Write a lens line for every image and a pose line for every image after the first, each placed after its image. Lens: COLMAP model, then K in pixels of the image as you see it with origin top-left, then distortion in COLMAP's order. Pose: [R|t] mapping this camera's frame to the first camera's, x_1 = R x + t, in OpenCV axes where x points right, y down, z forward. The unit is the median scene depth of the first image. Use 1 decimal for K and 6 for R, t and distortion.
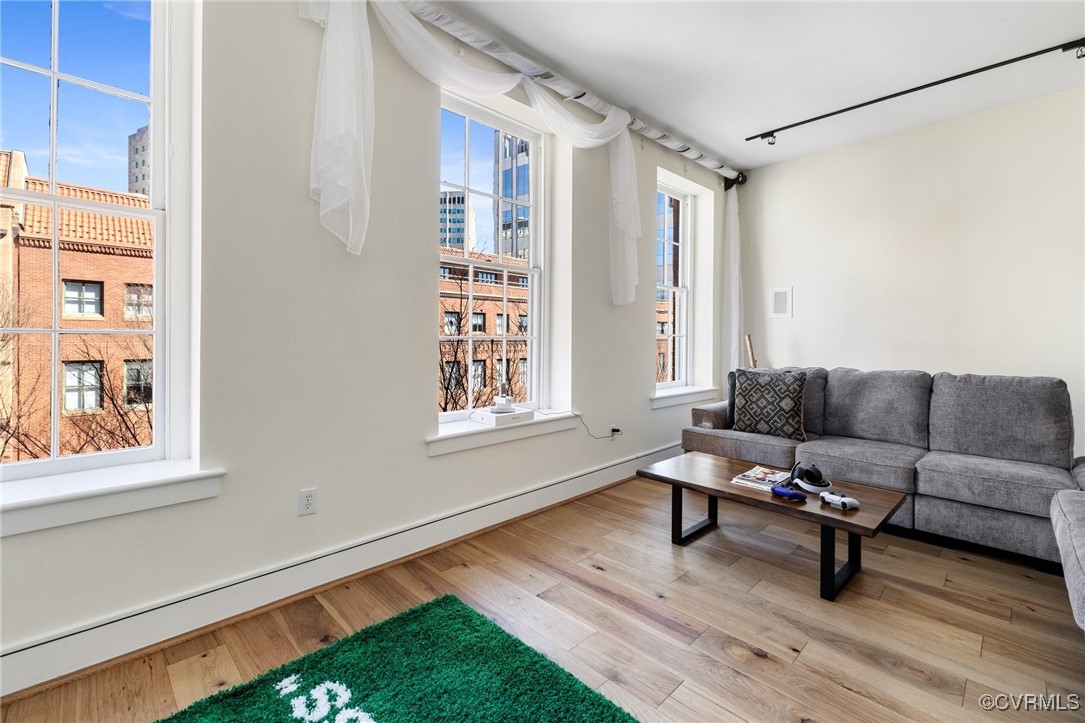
lens RADIAL K [[470.0, 0, 542.6], [0, 470.0, 342.0], [0, 0, 1]] dist [-0.001815, 0.000255]
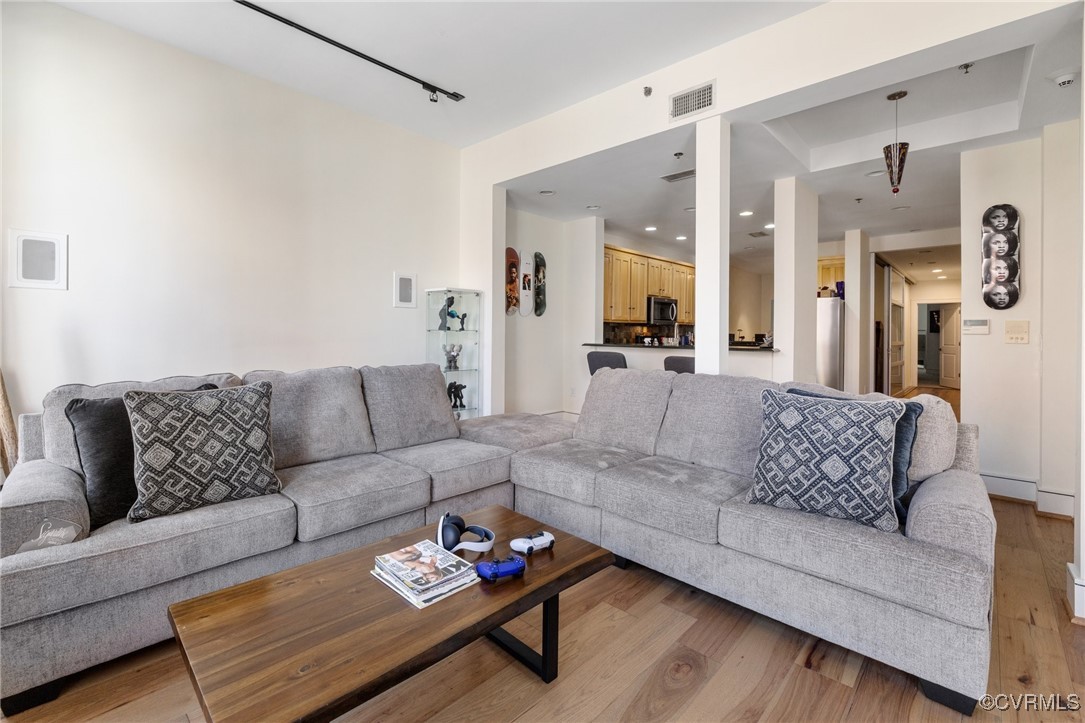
lens RADIAL K [[470.0, 0, 542.6], [0, 470.0, 342.0], [0, 0, 1]] dist [-0.001815, 0.000255]
pose [[-0.038518, -0.019972, 0.999058, -0.081011], [-0.003161, 0.999798, 0.019865, -0.002820], [-0.999253, -0.002393, -0.038573, 0.652450]]
